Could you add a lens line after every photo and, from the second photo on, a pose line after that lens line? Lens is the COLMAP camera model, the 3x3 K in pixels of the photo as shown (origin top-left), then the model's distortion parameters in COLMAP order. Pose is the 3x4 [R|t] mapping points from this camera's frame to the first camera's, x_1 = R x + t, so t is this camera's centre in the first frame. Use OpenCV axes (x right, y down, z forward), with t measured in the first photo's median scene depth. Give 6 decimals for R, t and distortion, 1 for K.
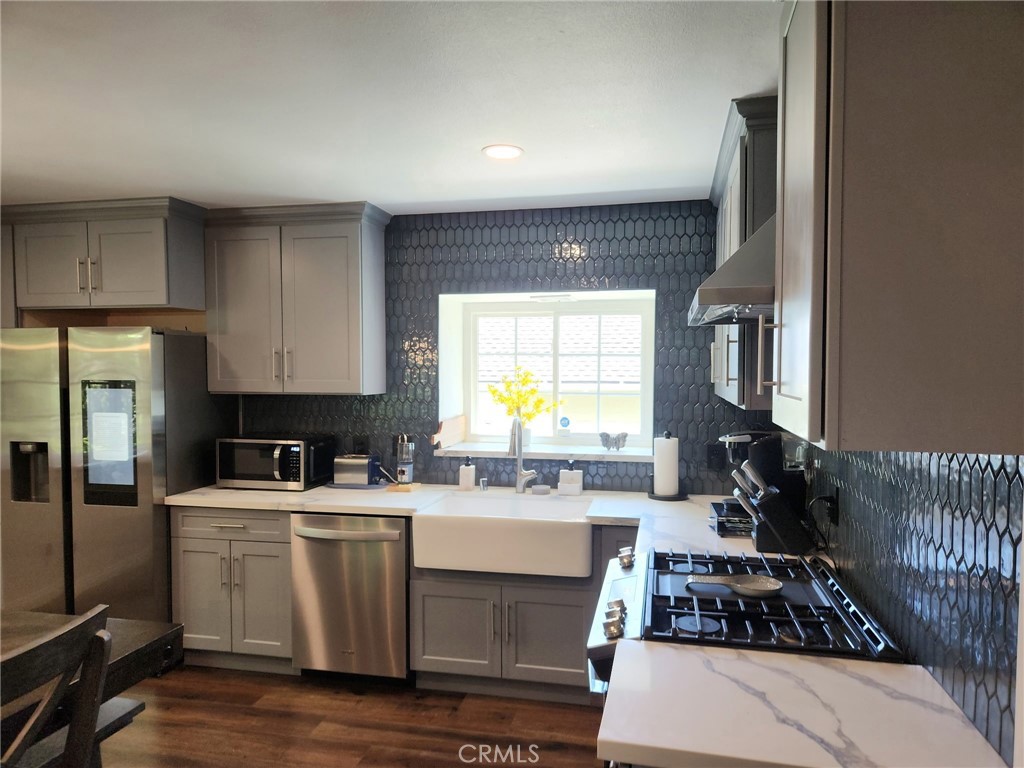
lens RADIAL K [[681.1, 0, 517.4], [0, 681.1, 396.6], [0, 0, 1]] dist [0.063061, -0.057503]
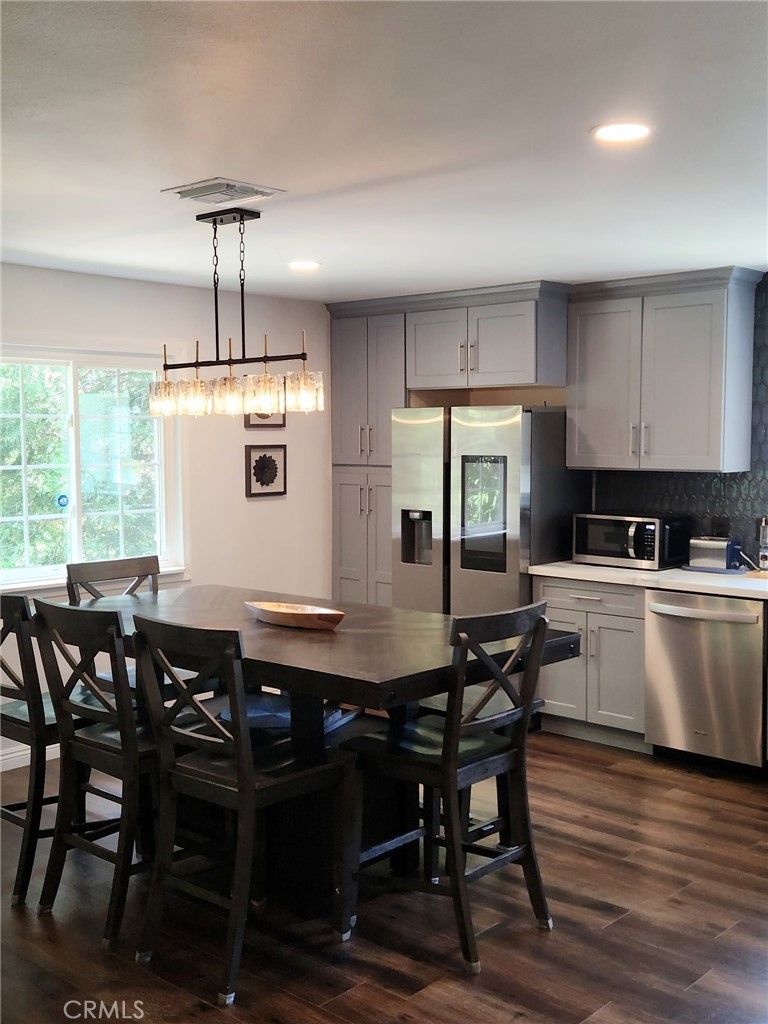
lens RADIAL K [[1106.9, 0, 390.9], [0, 1106.9, 512.0], [0, 0, 1]] dist [0.083605, 0.000000]
pose [[0.863457, 0.032840, -0.503352, 0.152911], [-0.018106, 0.999253, 0.034135, 0.008024], [0.504098, -0.020361, 0.863407, -0.552034]]
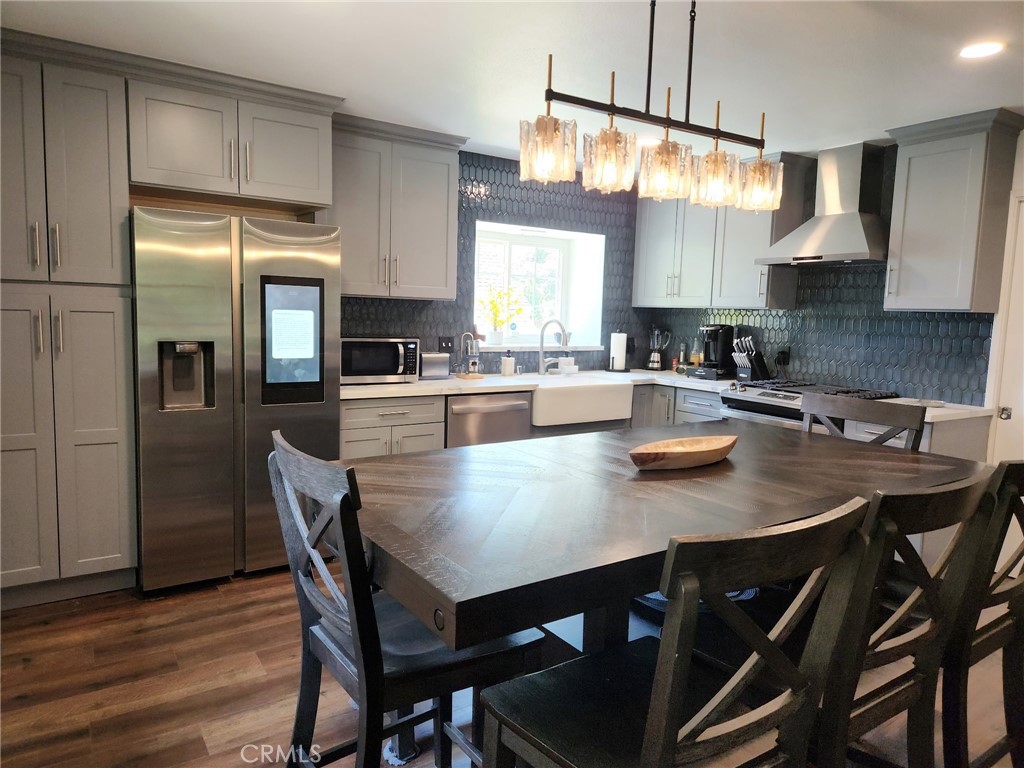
lens RADIAL K [[681.1, 0, 513.0], [0, 681.1, 379.4], [0, 0, 1]] dist [0.063061, -0.057503]
pose [[0.698235, -0.053316, 0.713880, -1.037600], [-0.000621, 0.997177, 0.075082, 0.046919], [-0.715868, -0.052869, 0.696231, 0.083662]]
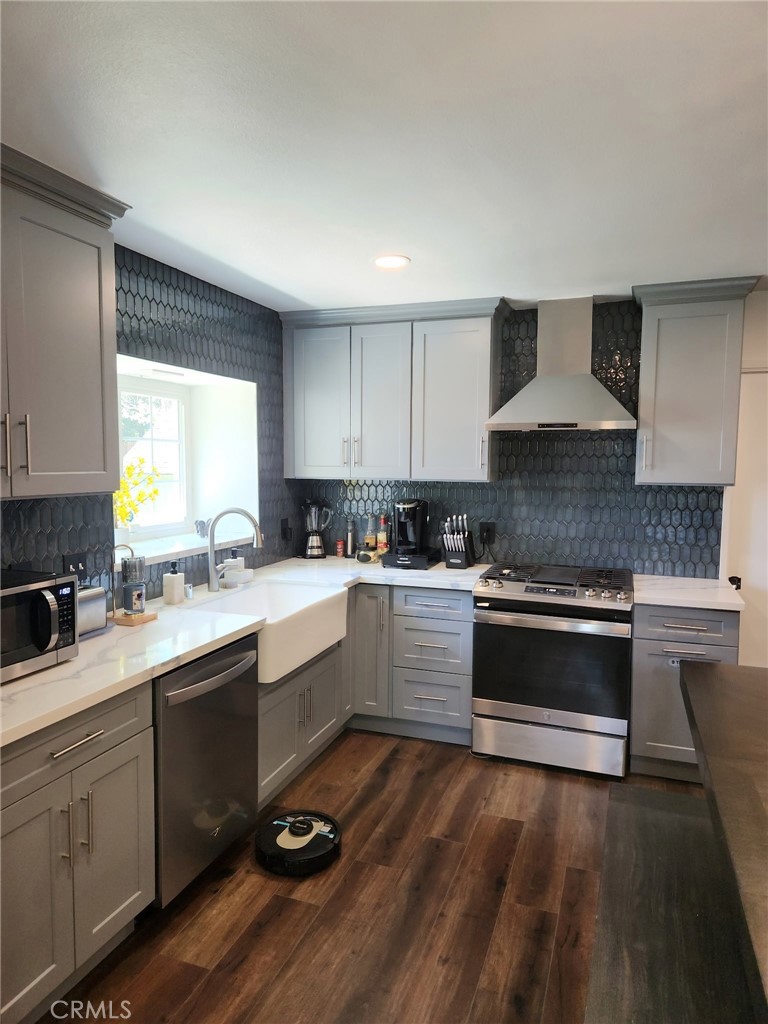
lens RADIAL K [[681.1, 0, 375.6], [0, 681.1, 511.1], [0, 0, 1]] dist [0.063061, -0.057503]
pose [[0.146489, -0.076105, 0.986280, -0.872437], [0.031411, 0.996891, 0.072258, -0.025860], [-0.988713, 0.020395, 0.148424, 0.658494]]
